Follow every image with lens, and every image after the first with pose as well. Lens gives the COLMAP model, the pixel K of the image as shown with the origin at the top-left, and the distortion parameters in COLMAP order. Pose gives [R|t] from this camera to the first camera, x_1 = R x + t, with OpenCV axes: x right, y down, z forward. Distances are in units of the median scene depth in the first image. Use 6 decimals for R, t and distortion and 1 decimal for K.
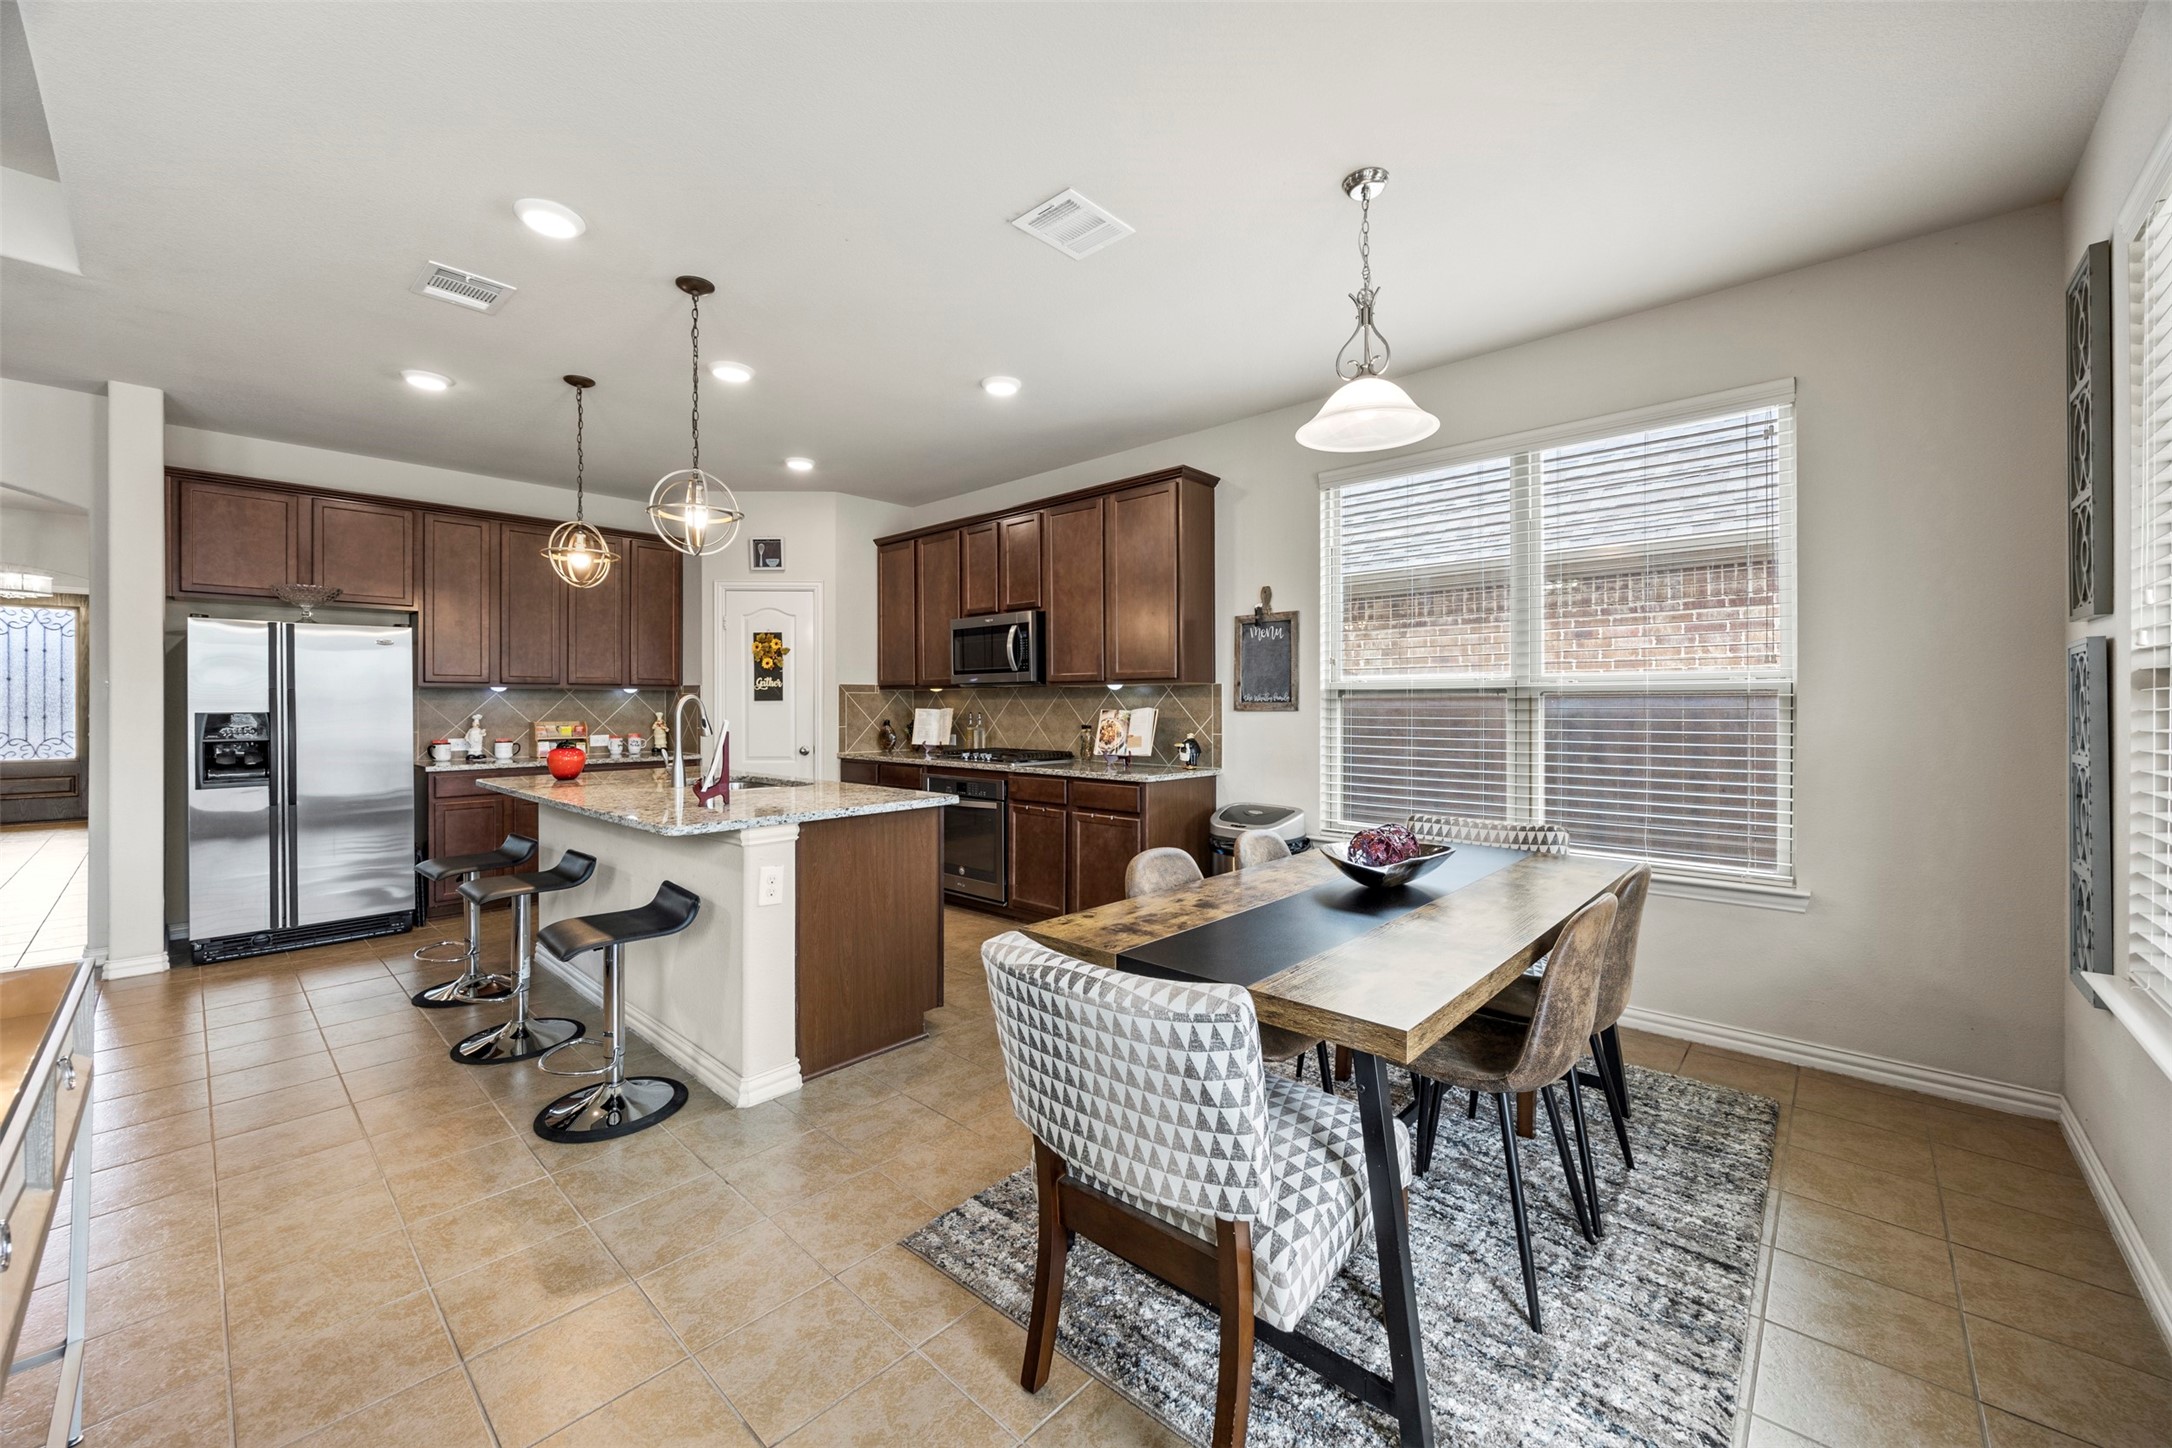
lens RADIAL K [[830.0, 0, 1079.4], [0, 830.0, 706.4], [0, 0, 1]] dist [-0.001717, -0.000407]
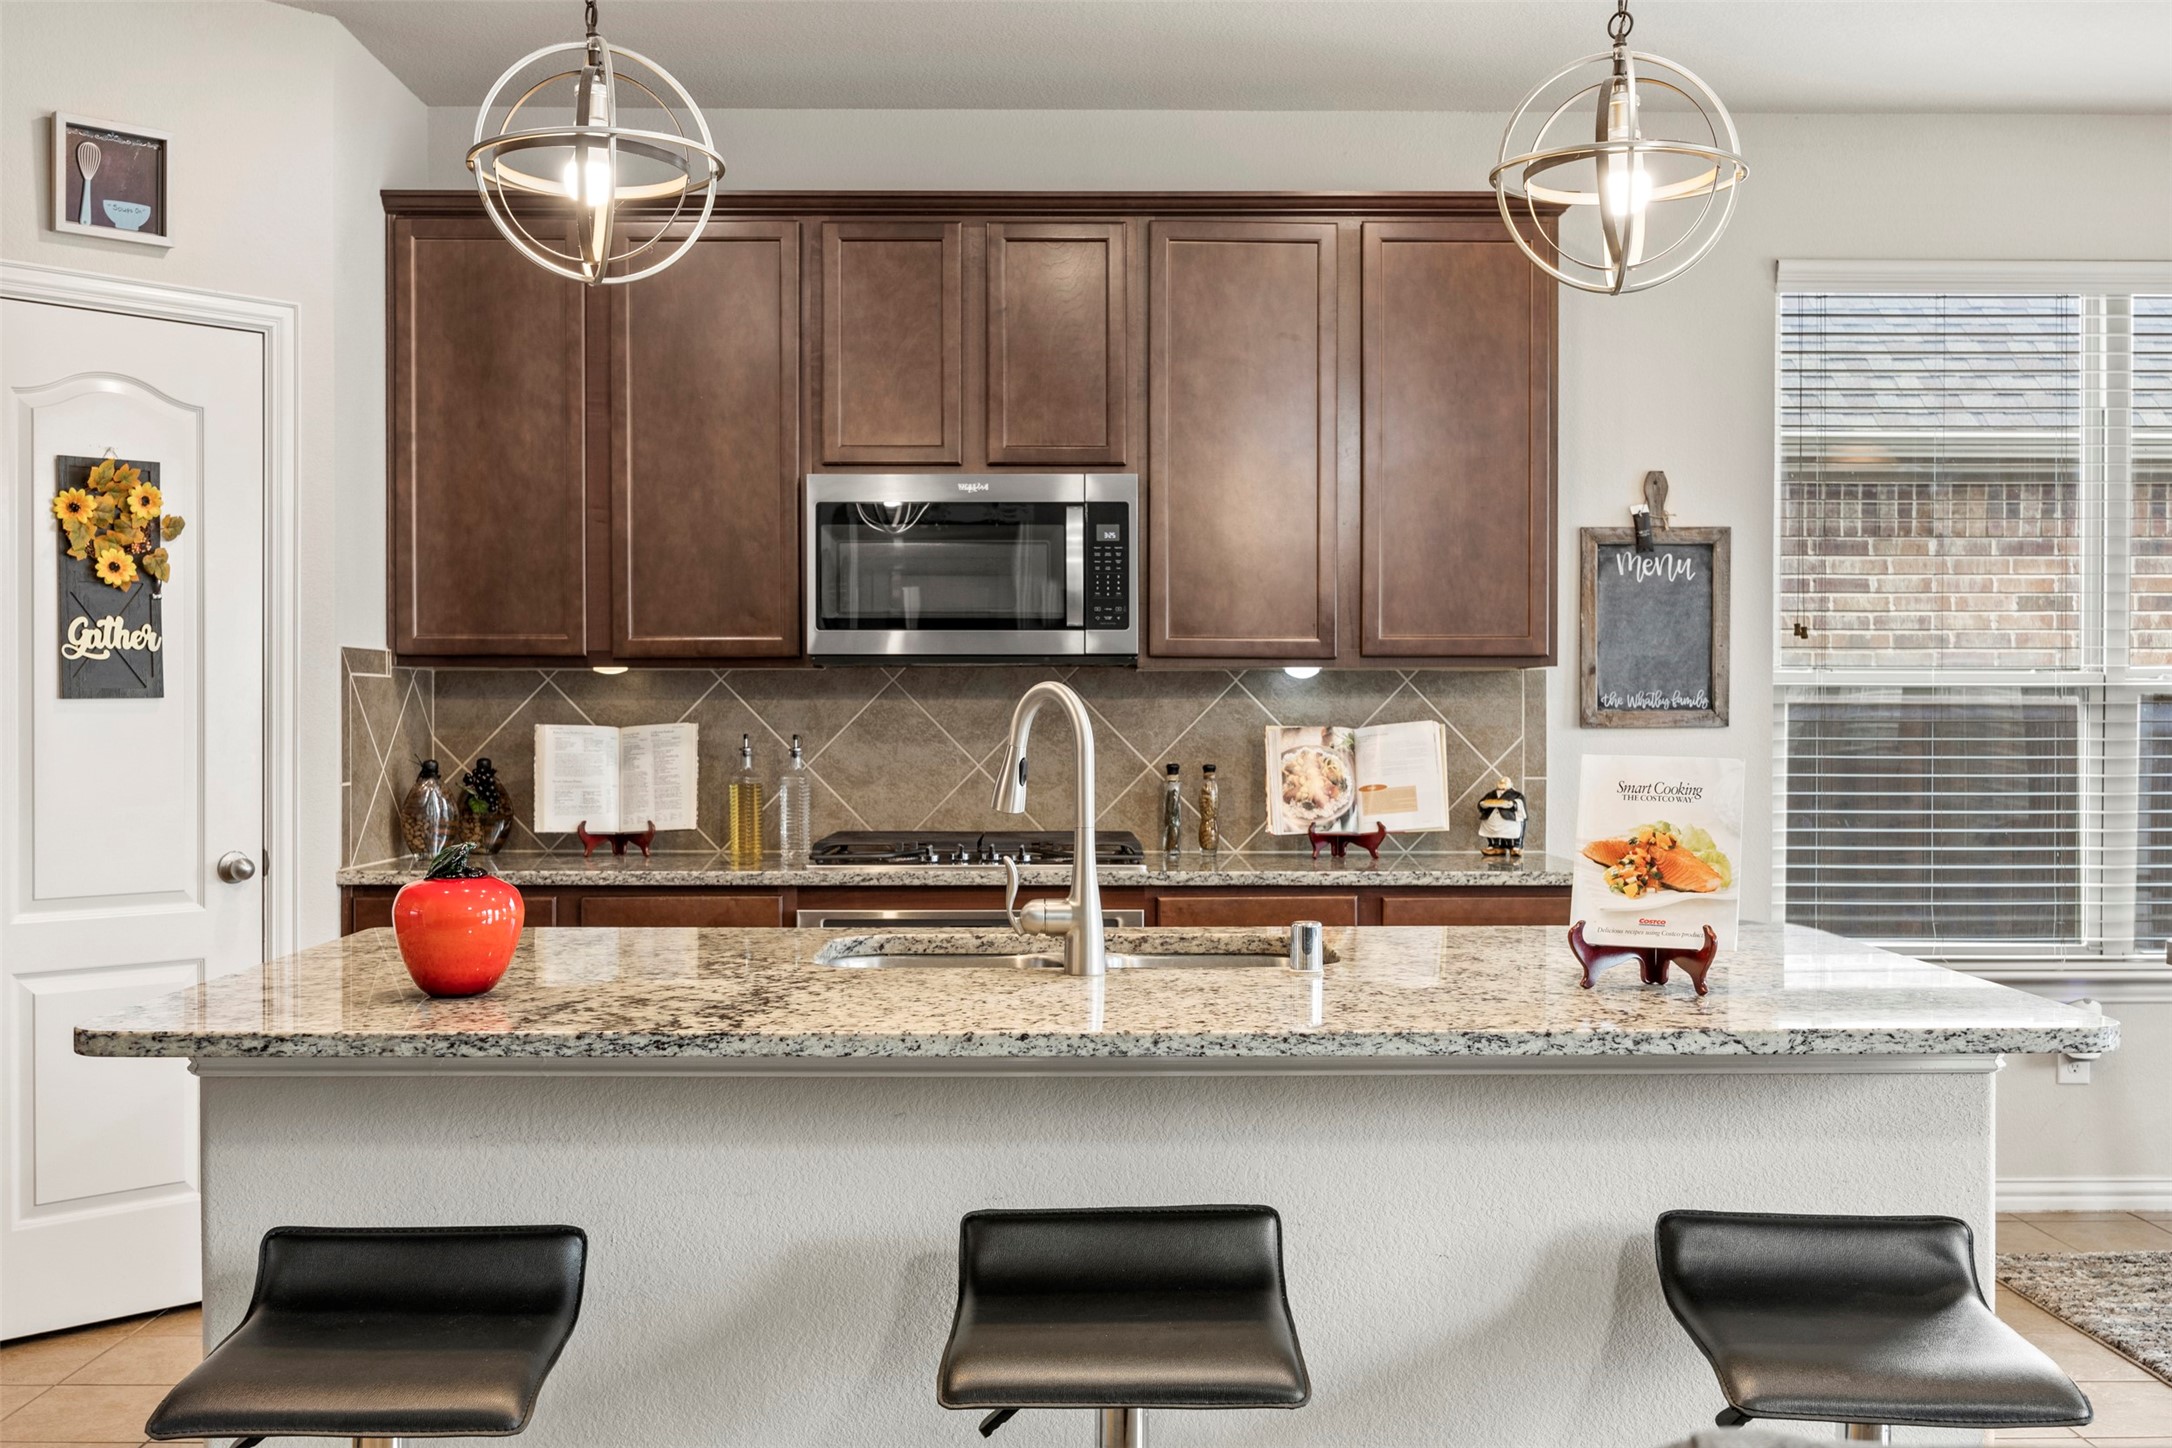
lens RADIAL K [[2062.7, 0, 1080.0], [0, 2062.7, 729.6], [0, 0, 1]] dist [-0.006208, 0.000000]
pose [[0.725723, -0.003681, 0.687977, -0.784442], [0.000376, 0.999988, 0.004954, 0.000562], [-0.687987, -0.003336, 0.725716, 0.327533]]
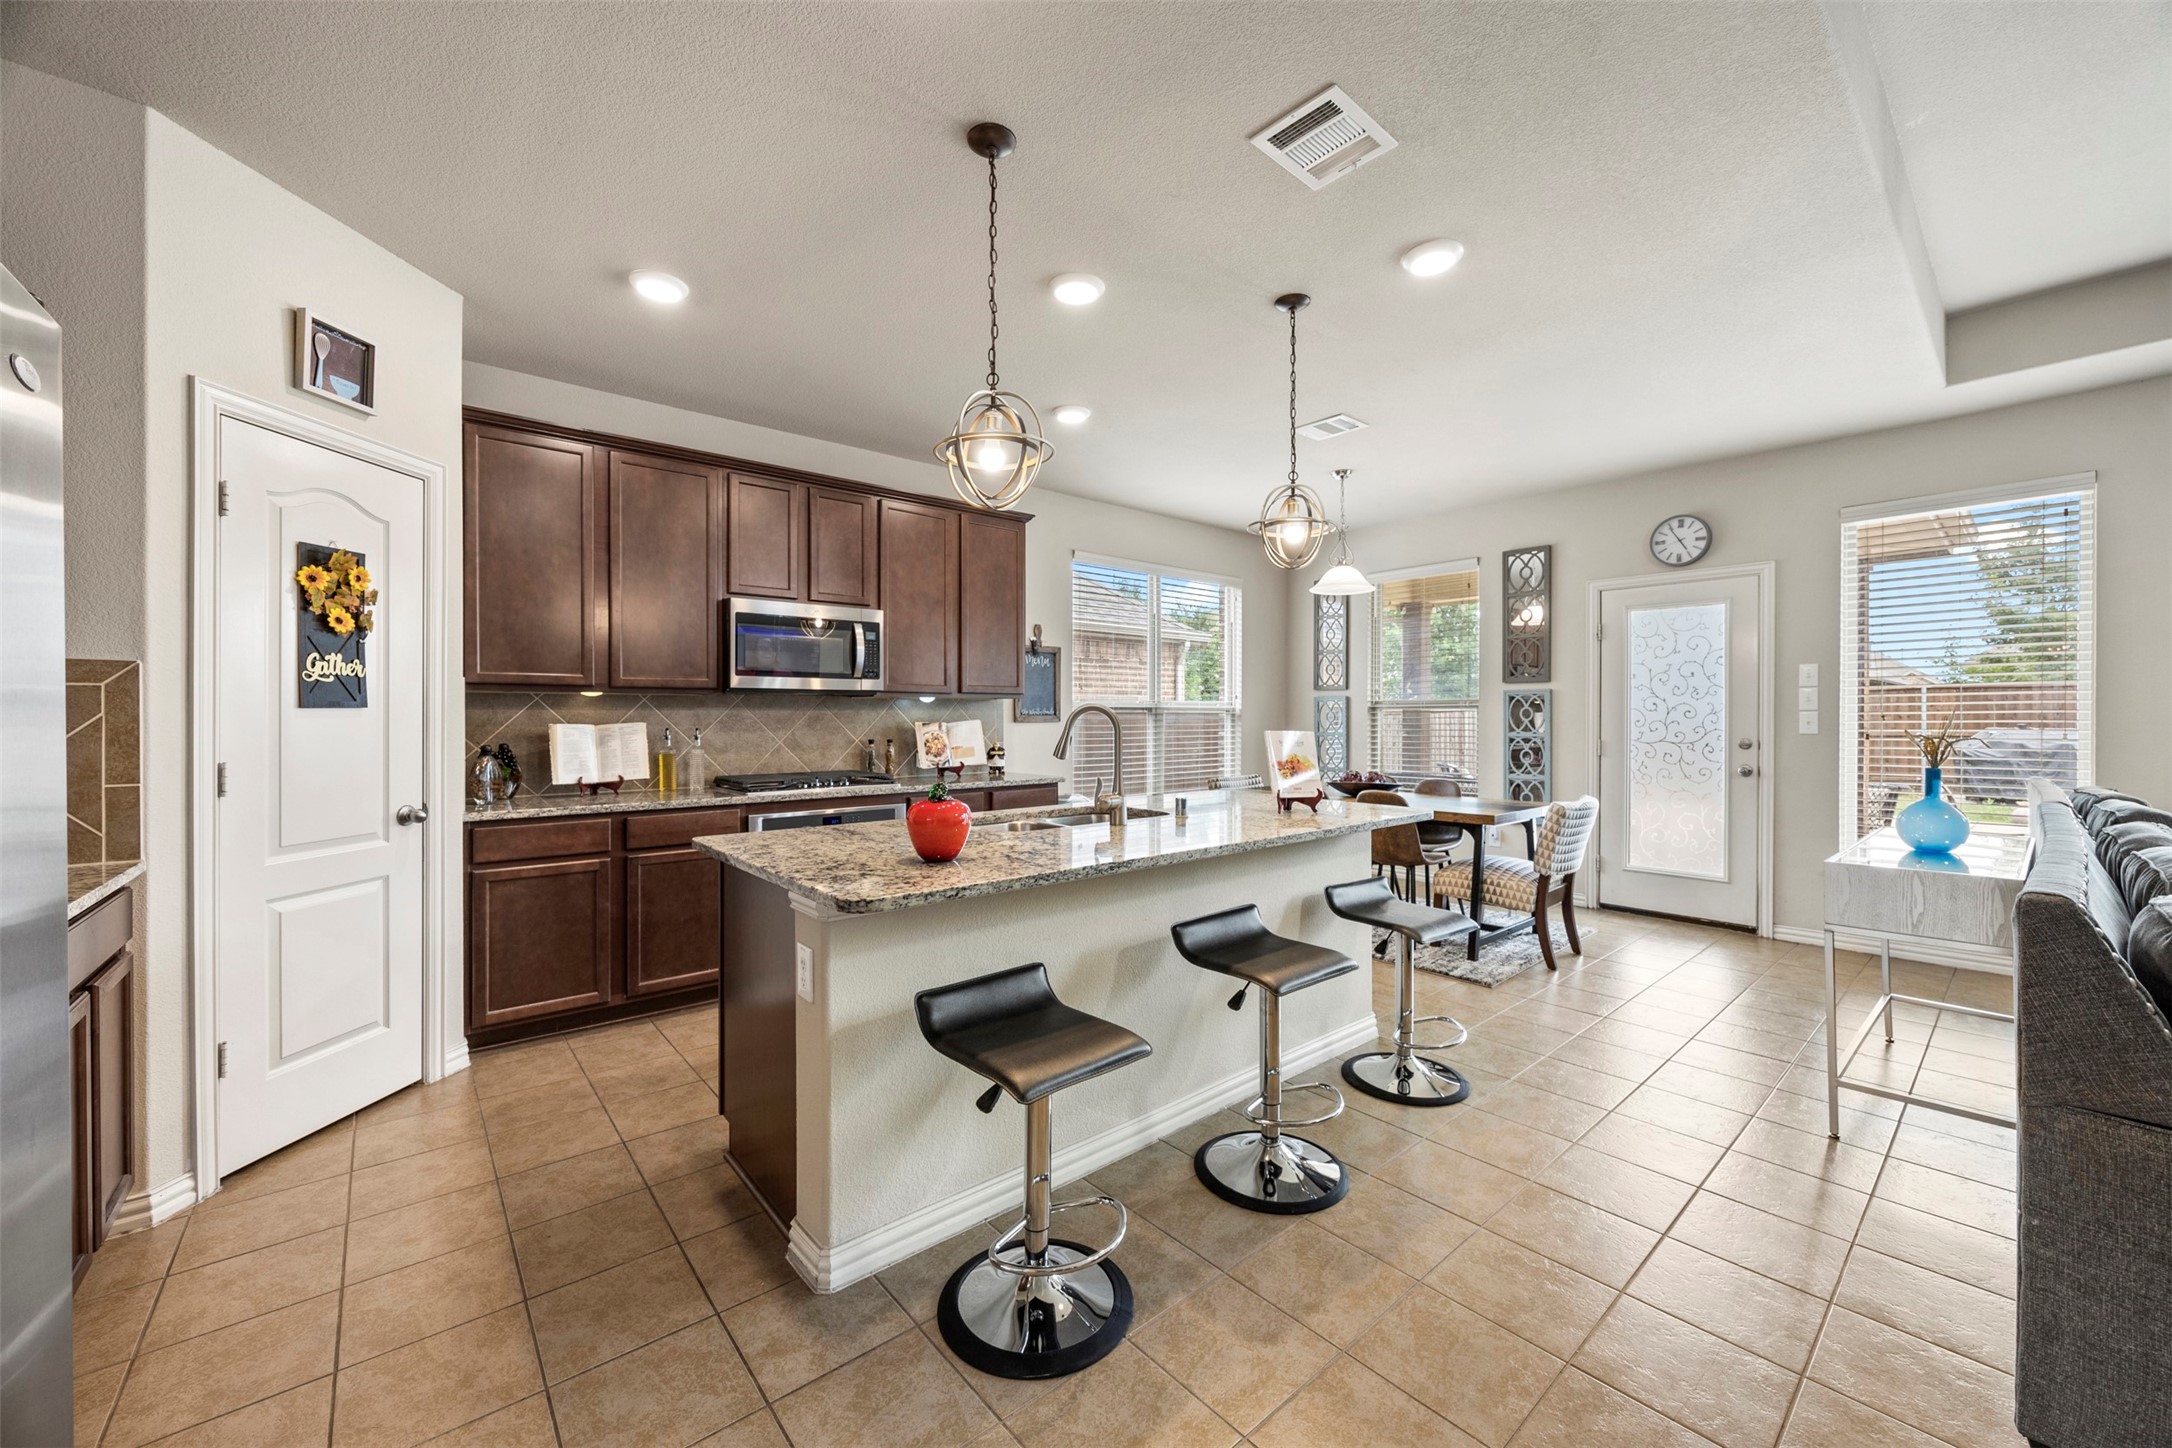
lens RADIAL K [[830.0, 0, 1087.7], [0, 830.0, 717.7], [0, 0, 1]] dist [-0.001717, -0.000407]
pose [[0.115662, -0.000182, 0.993289, -0.952740], [0.003521, 0.999994, -0.000226, -0.000482], [-0.993282, 0.003524, 0.115662, 0.716426]]
